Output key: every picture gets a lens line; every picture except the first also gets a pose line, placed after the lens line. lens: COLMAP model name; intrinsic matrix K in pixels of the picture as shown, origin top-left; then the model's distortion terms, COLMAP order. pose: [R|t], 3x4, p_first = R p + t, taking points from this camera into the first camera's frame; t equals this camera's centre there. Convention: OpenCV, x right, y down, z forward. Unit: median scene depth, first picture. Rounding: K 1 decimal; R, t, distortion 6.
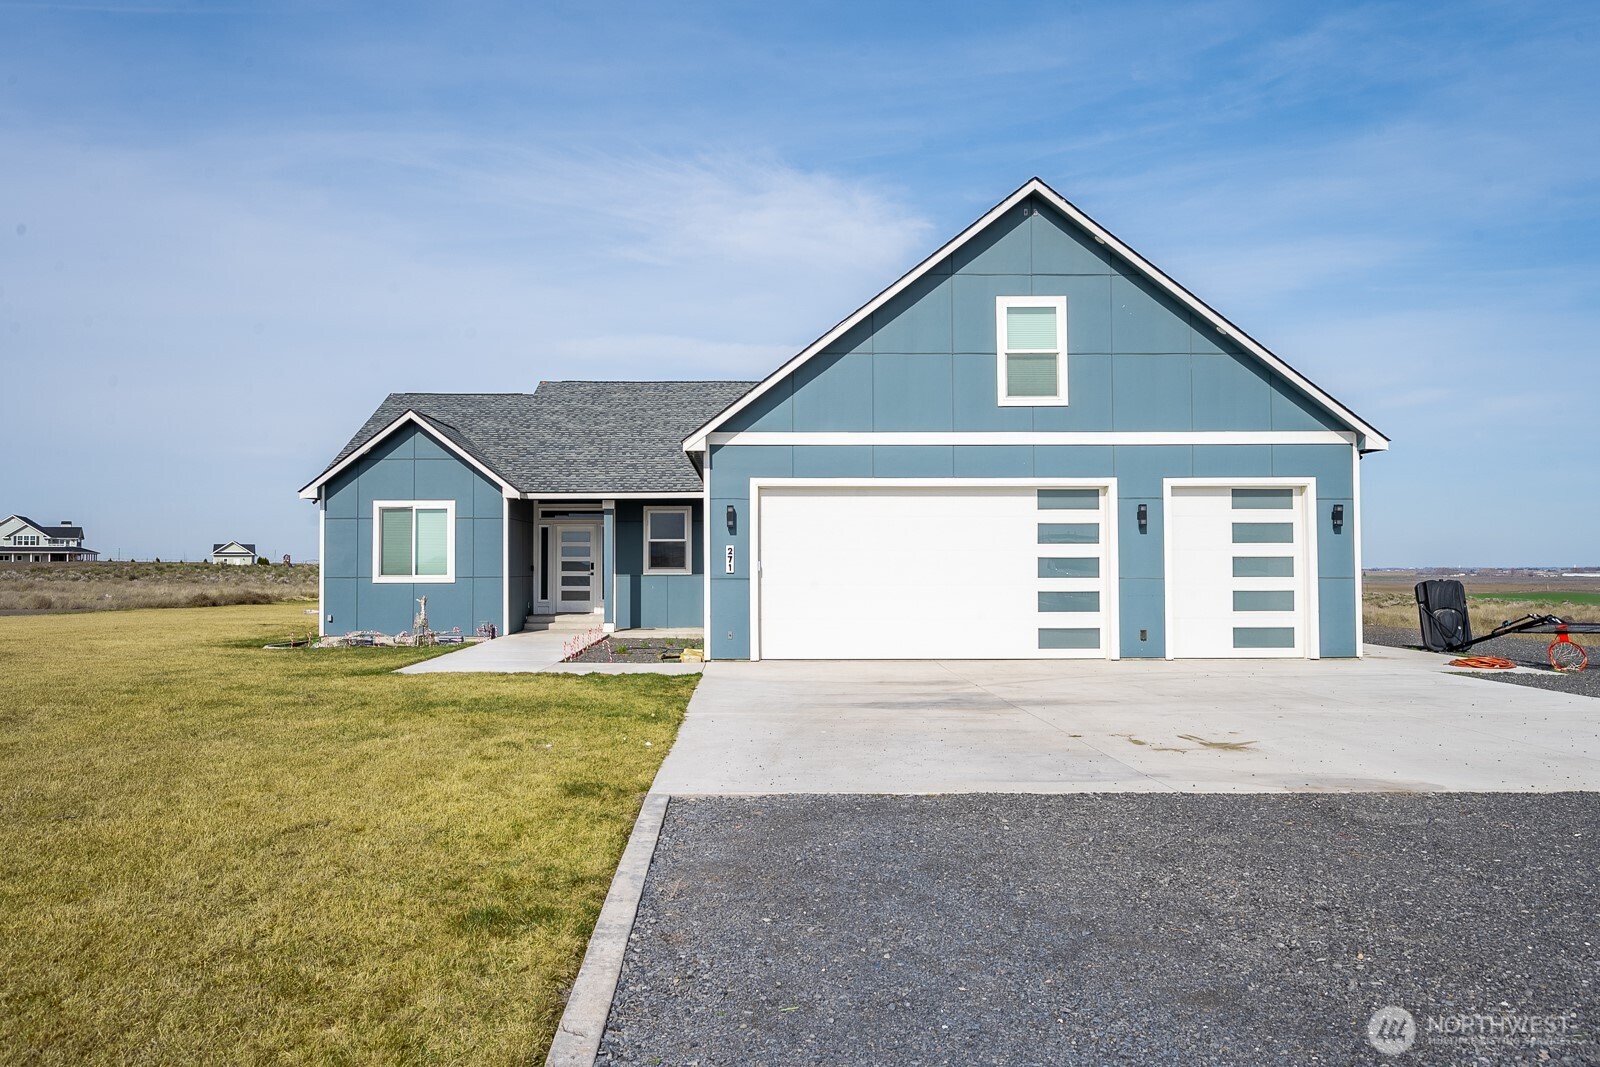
lens RADIAL K [[1145.0, 0, 808.1], [0, 1145.0, 548.6], [0, 0, 1]] dist [0.011373, 0.002085]
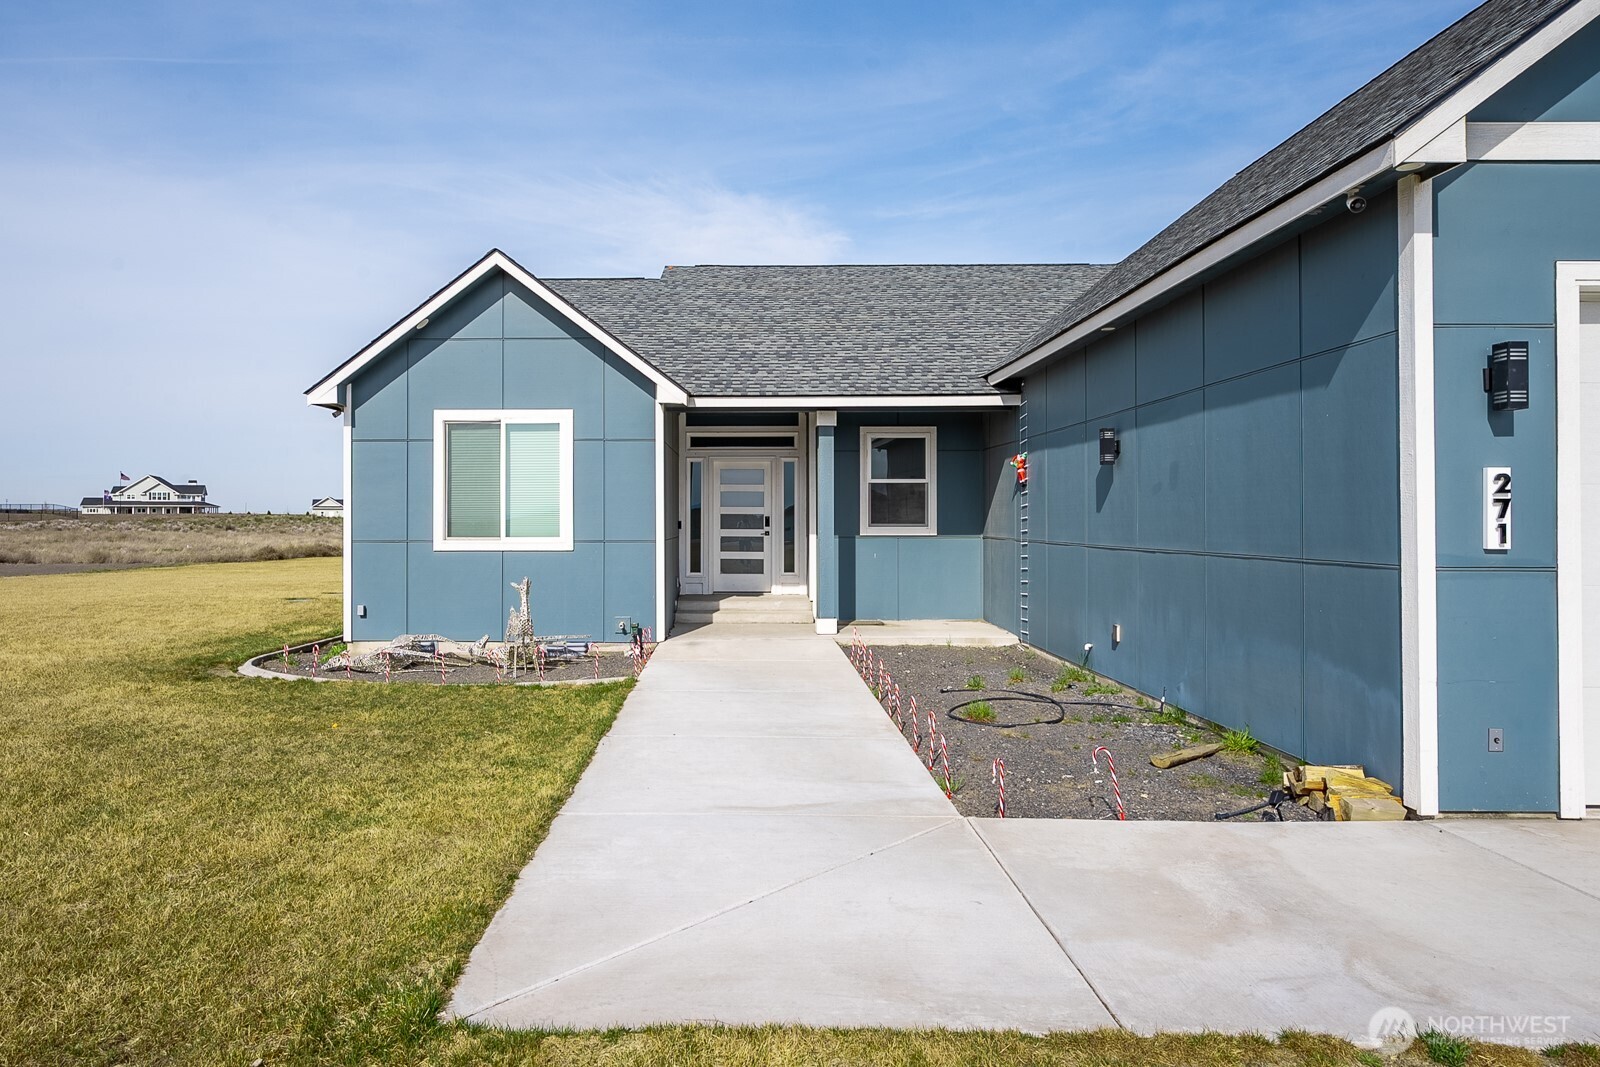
lens RADIAL K [[949.3, 0, 787.3], [0, 949.3, 516.9], [0, 0, 1]] dist [-0.007420, -0.000982]
pose [[0.999887, 0.001222, -0.015007, -0.175811], [-0.001014, 0.999903, 0.013880, 0.005381], [0.015023, -0.013863, 0.999791, 0.475788]]
